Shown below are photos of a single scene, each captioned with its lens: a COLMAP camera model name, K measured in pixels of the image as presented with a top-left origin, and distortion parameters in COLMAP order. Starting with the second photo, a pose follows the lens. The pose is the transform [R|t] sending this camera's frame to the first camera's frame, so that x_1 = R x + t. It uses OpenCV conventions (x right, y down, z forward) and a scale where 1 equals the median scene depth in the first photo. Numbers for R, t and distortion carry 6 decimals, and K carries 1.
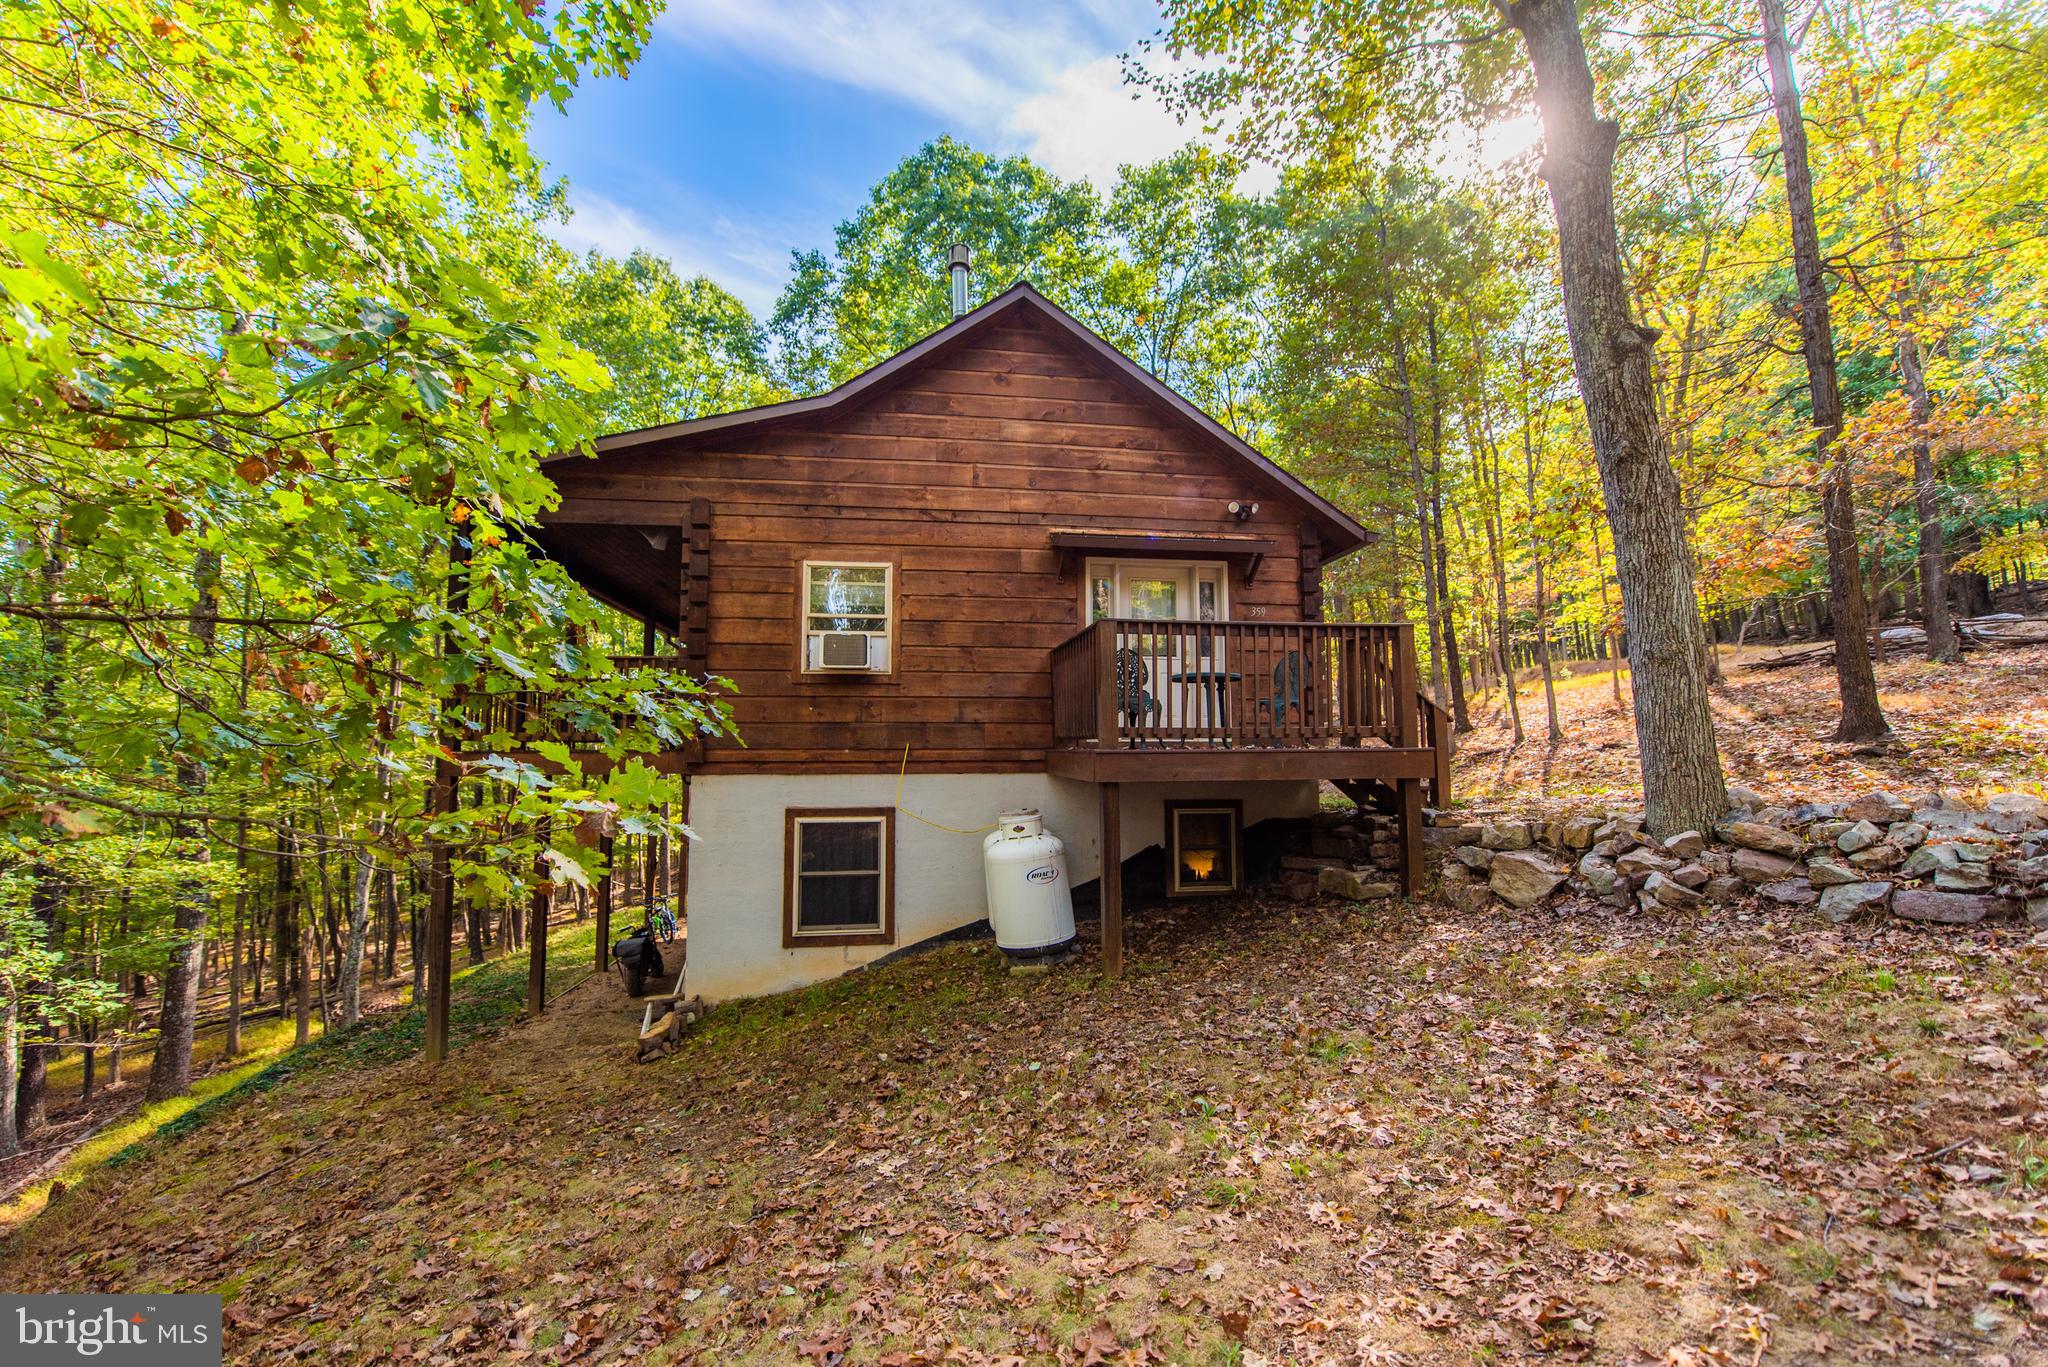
lens RADIAL K [[796.0, 0, 1024.0], [0, 796.0, 683.5], [0, 0, 1]] dist [-0.018196, -0.000619]
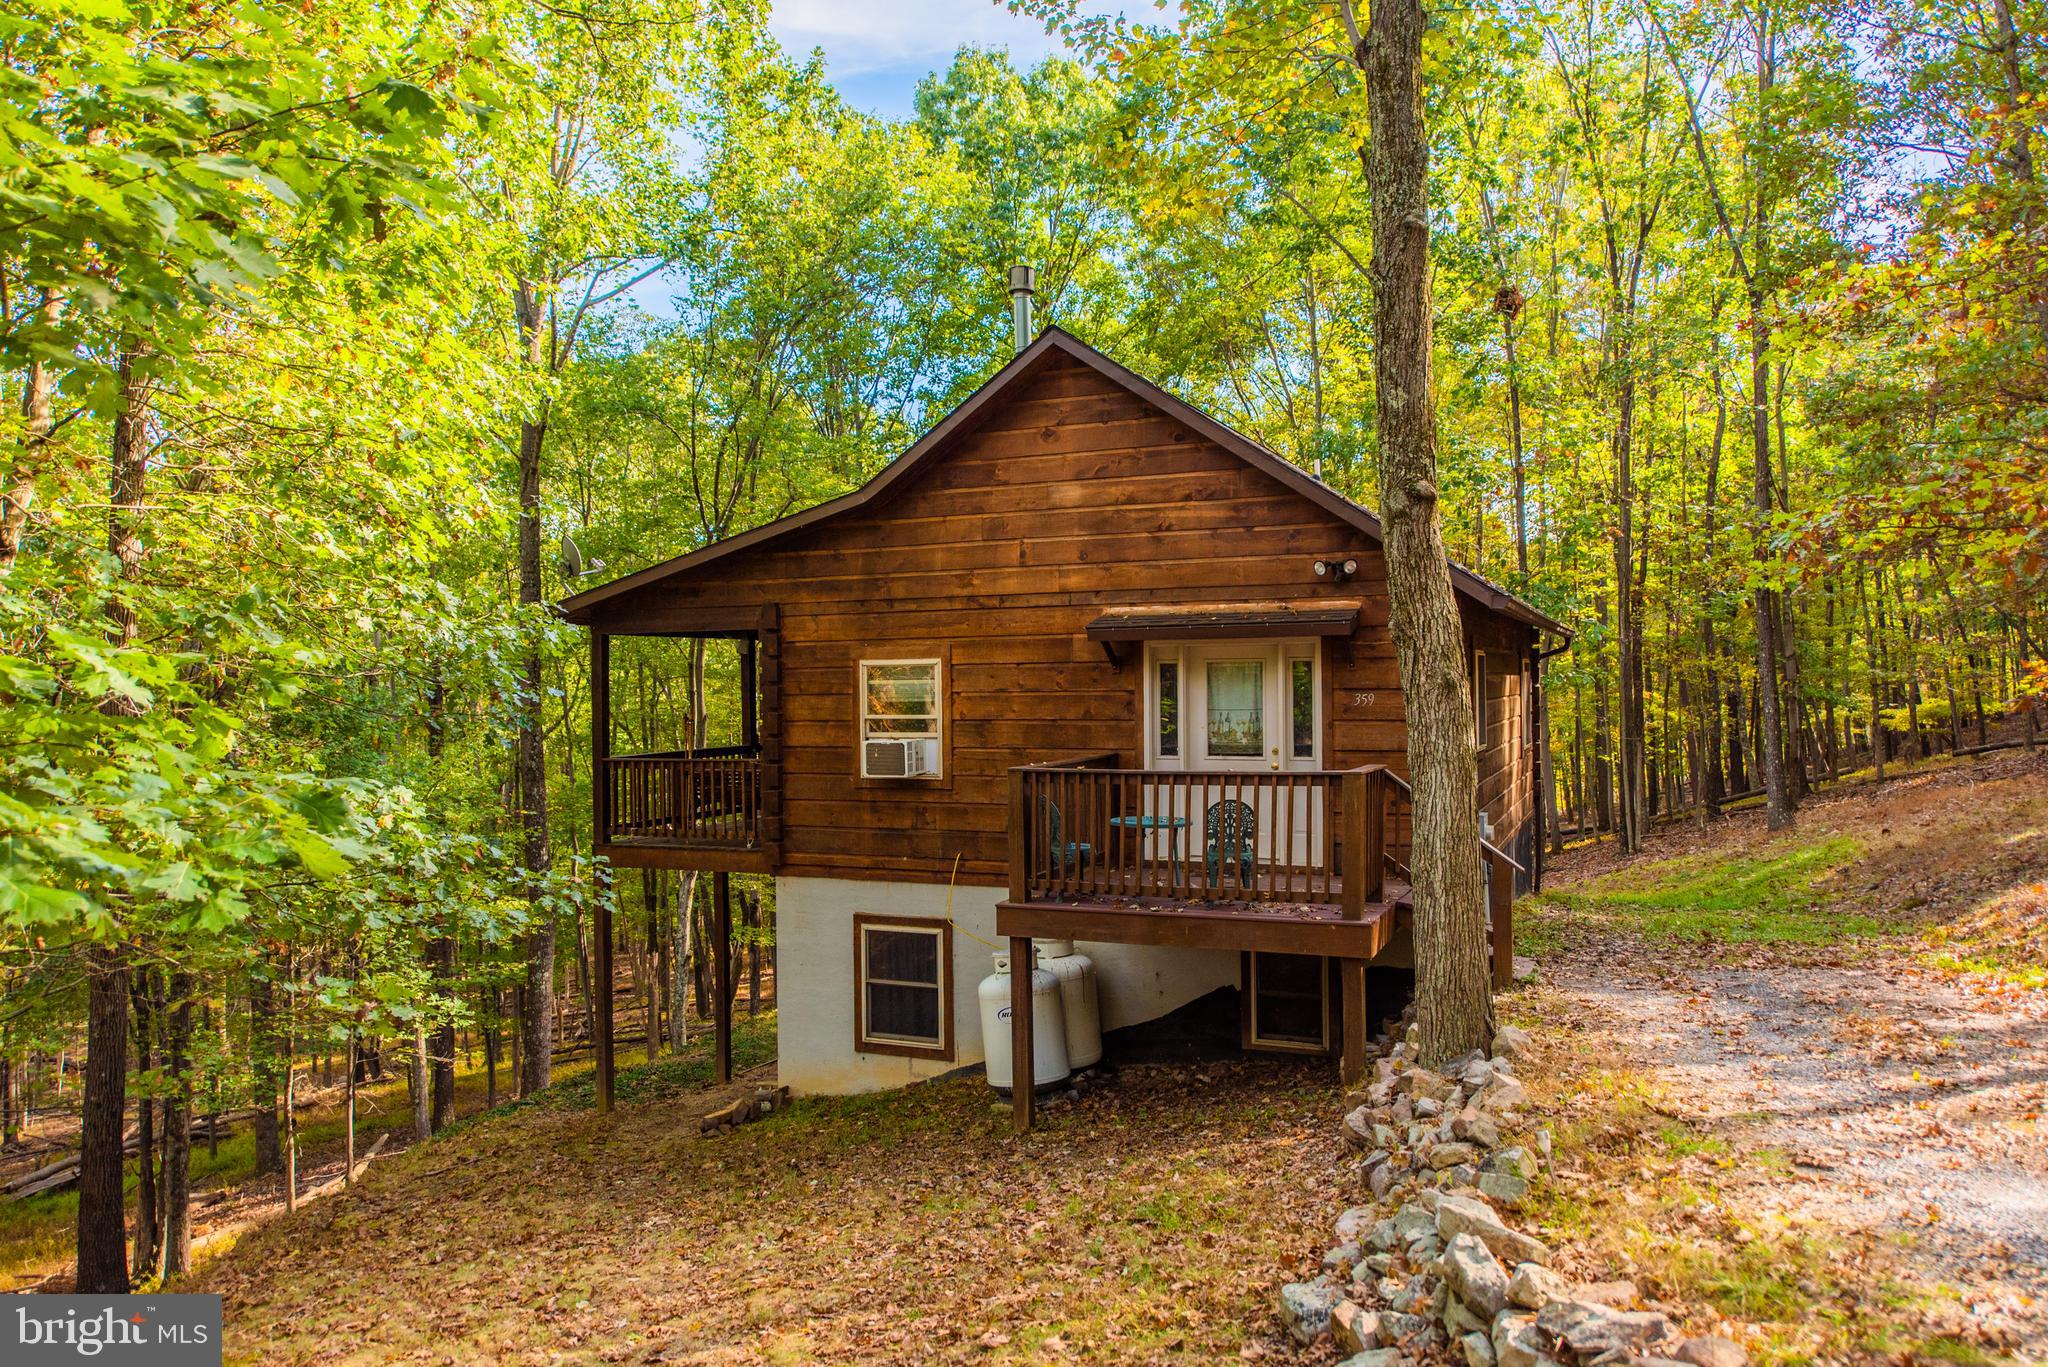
lens RADIAL K [[1378.1, 0, 1024.0], [0, 1378.1, 683.5], [0, 0, 1]] dist [-0.004209, -0.000538]
pose [[0.859119, -0.009567, -0.511687, 0.753439], [0.051923, 0.996295, 0.068551, -0.232212], [0.509135, -0.085462, 0.856433, -0.334544]]
